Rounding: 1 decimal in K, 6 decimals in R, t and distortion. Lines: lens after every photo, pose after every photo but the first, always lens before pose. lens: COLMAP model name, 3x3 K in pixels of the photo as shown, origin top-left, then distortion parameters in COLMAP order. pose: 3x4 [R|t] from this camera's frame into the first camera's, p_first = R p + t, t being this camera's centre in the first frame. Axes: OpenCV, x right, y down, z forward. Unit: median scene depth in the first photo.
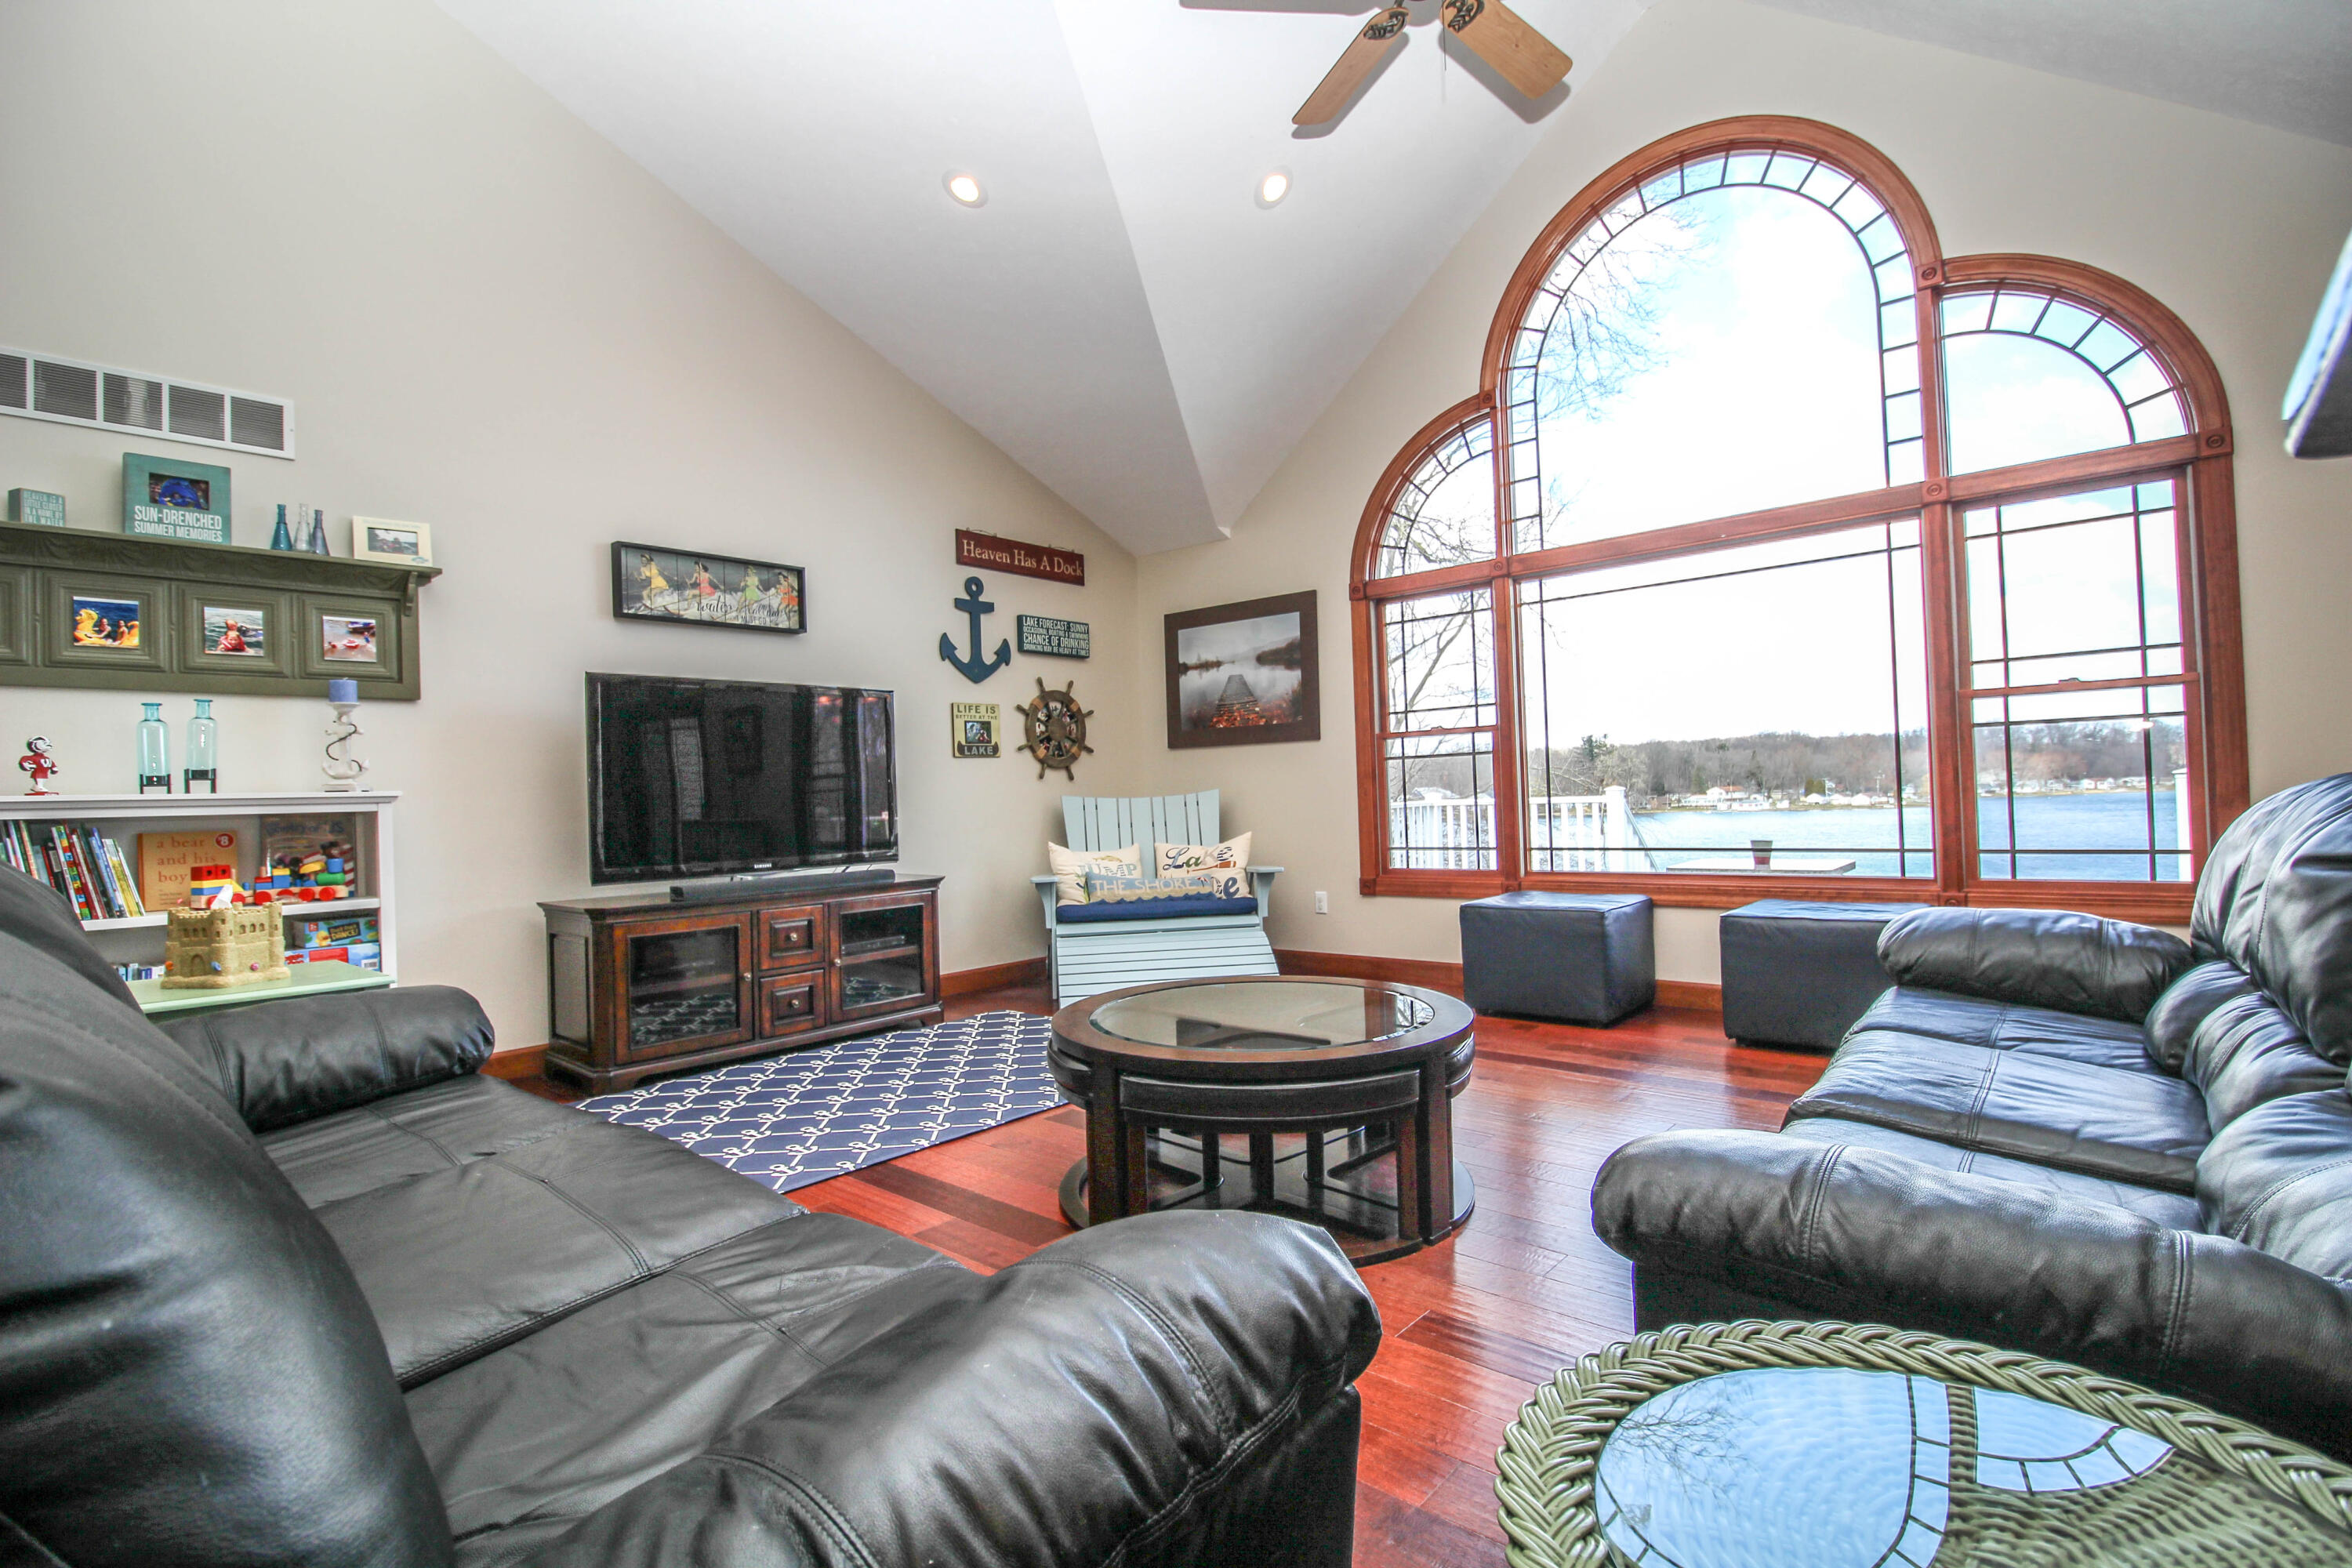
lens RADIAL K [[1086.1, 0, 1180.7], [0, 1086.1, 780.1], [0, 0, 1]] dist [0.002878, -0.014196]
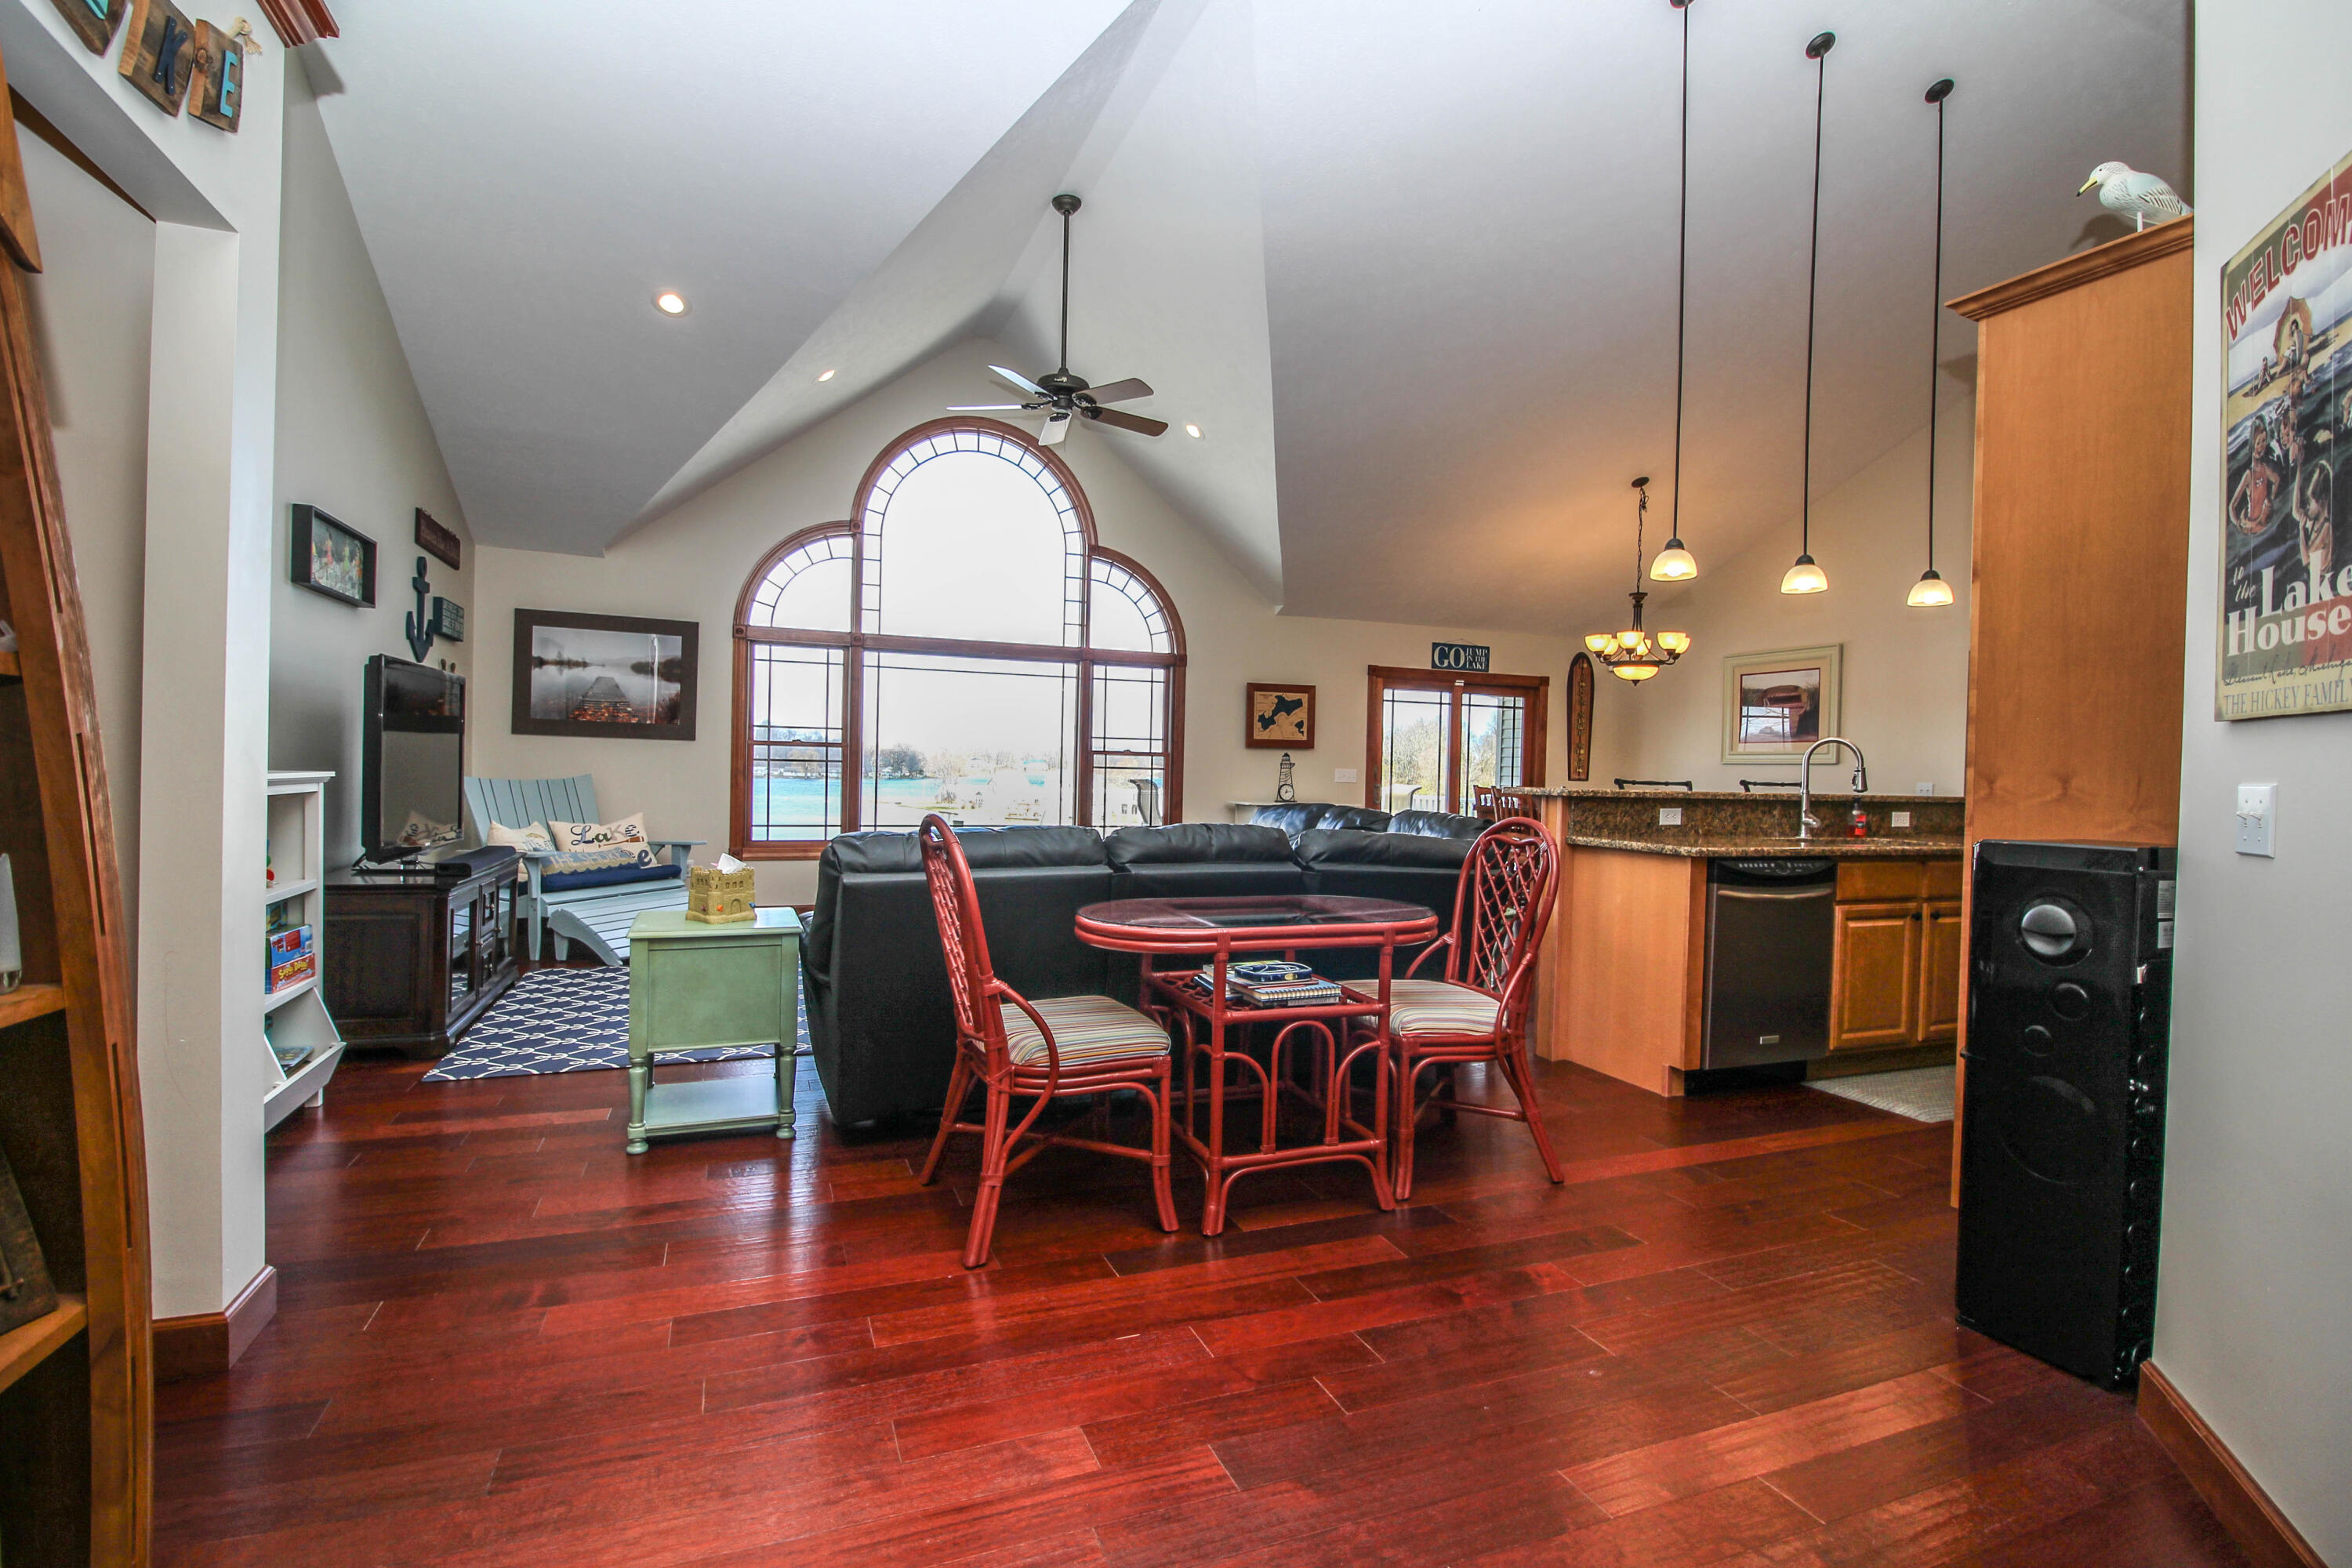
lens RADIAL K [[1086.1, 0, 1180.7], [0, 1086.1, 780.1], [0, 0, 1]] dist [0.002878, -0.014196]
pose [[0.456454, 0.035368, 0.889044, -0.764343], [-0.053310, 0.998502, -0.012352, -0.005847], [-0.888148, -0.041757, 0.457656, -0.090552]]
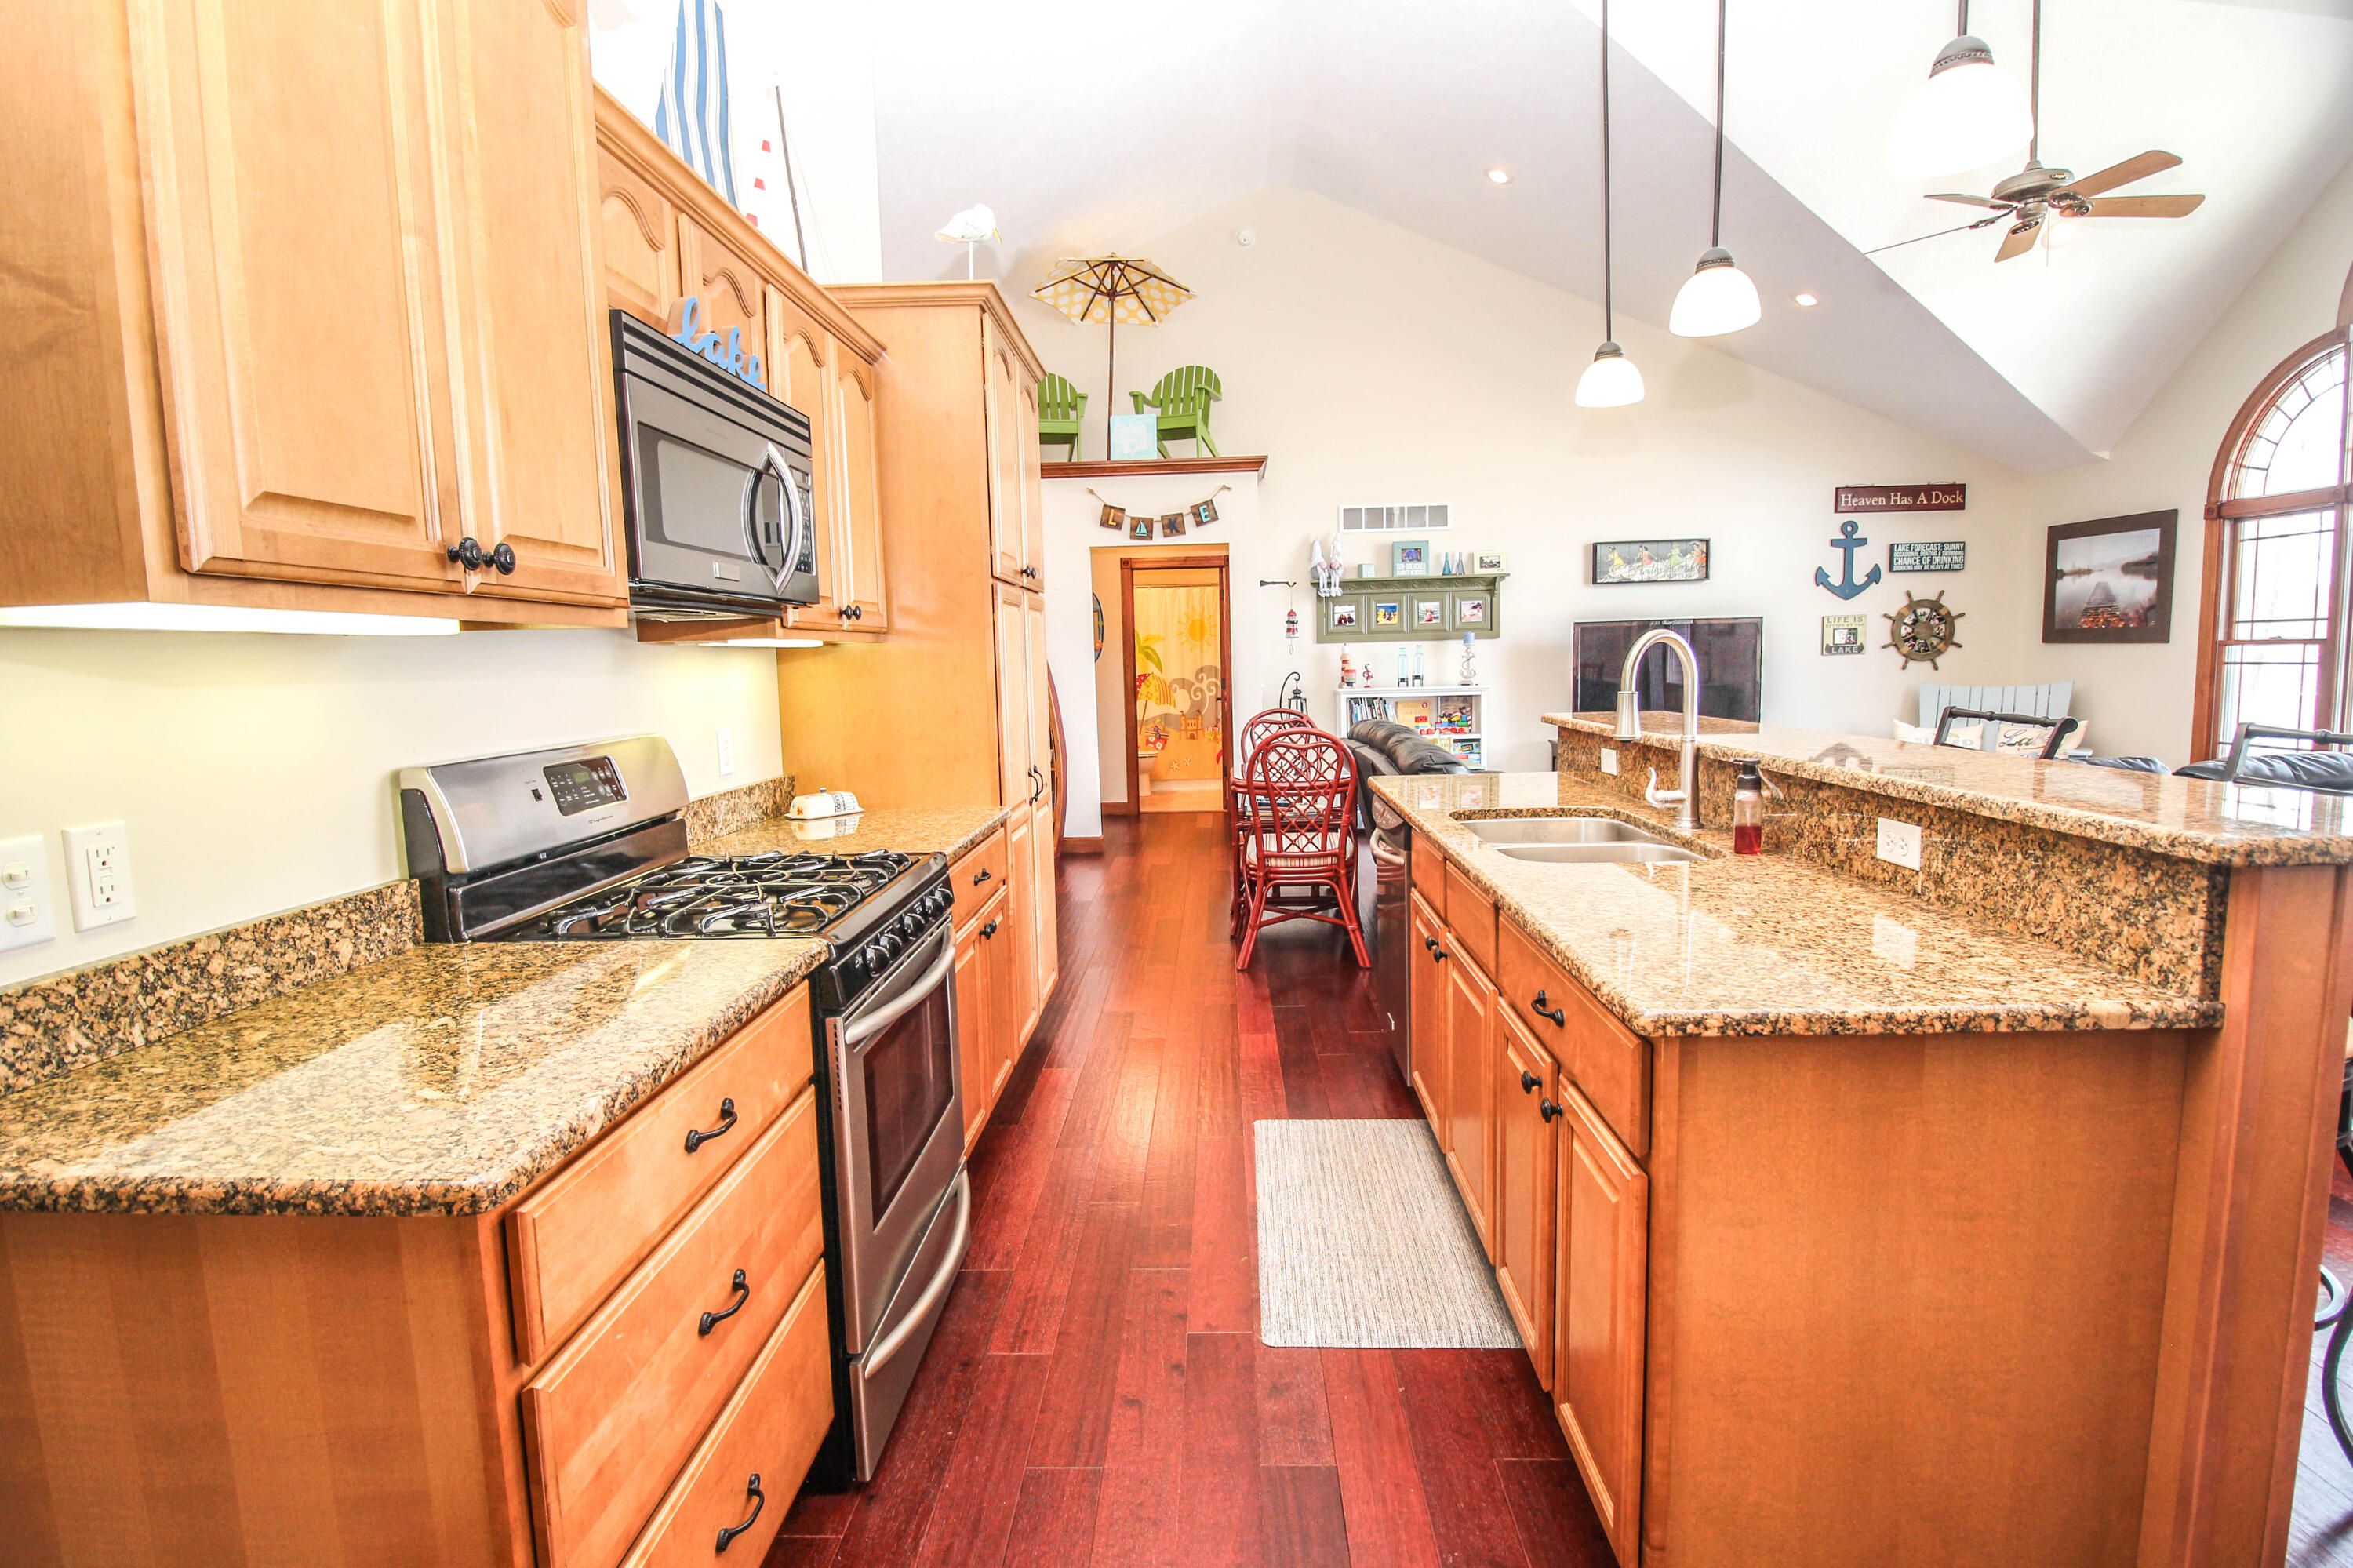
lens RADIAL K [[1125.1, 0, 1176.5], [0, 1125.1, 784.0], [0, 0, 1]] dist [0.004094, -0.020885]
pose [[0.631537, 0.100660, -0.768784, 0.396231], [0.019997, 0.989092, 0.145933, -0.084616], [0.775088, -0.107535, 0.622635, -0.569242]]
